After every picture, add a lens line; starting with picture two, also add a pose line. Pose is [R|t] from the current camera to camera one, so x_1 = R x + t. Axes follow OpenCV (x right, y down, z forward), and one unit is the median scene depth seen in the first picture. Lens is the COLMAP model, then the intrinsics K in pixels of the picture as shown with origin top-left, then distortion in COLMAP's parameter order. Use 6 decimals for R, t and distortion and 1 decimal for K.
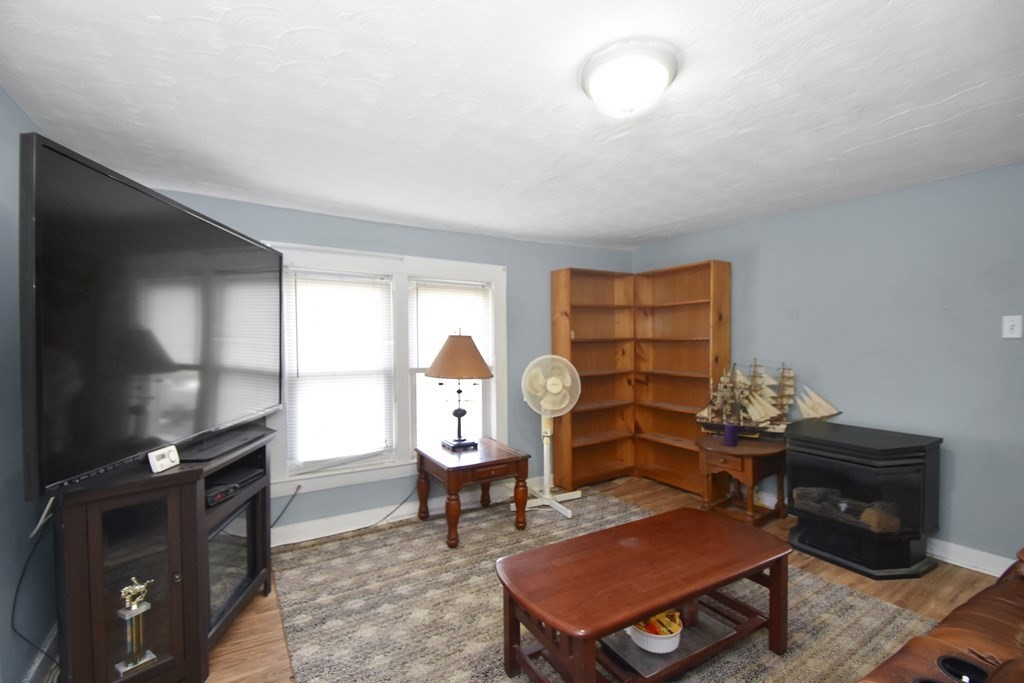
lens RADIAL K [[458.3, 0, 508.4], [0, 458.3, 360.3], [0, 0, 1]] dist [-0.001088, -0.000282]
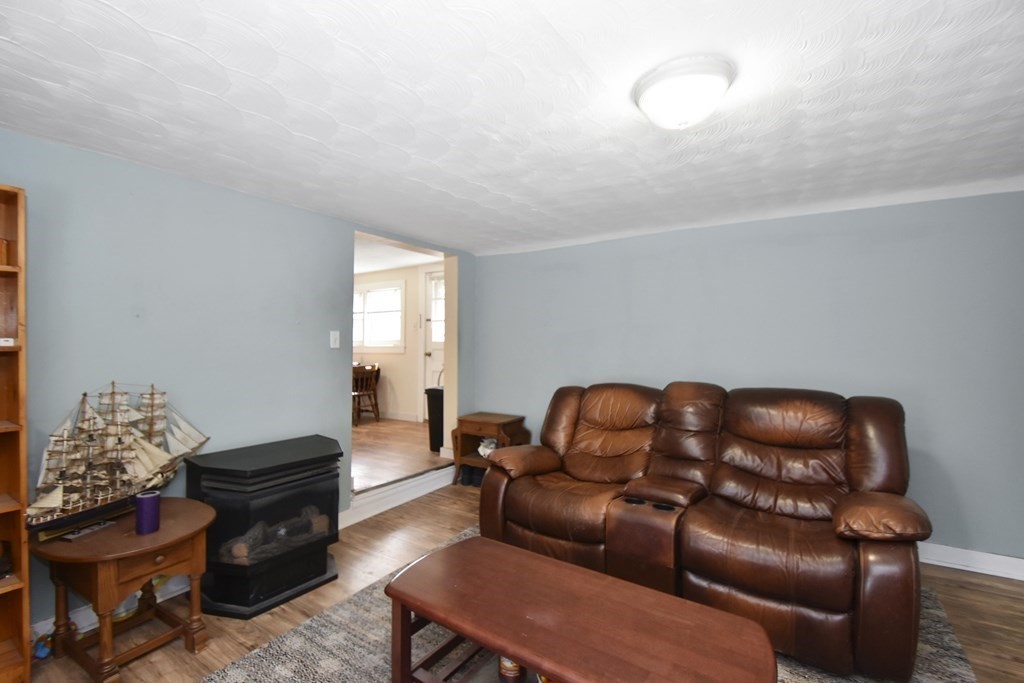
lens RADIAL K [[458.3, 0, 508.4], [0, 458.3, 360.3], [0, 0, 1]] dist [-0.001088, -0.000282]
pose [[-0.423480, -0.016702, 0.905751, -0.240955], [0.050347, 0.997851, 0.041940, -0.033414], [-0.904505, 0.063363, -0.421729, 0.830207]]
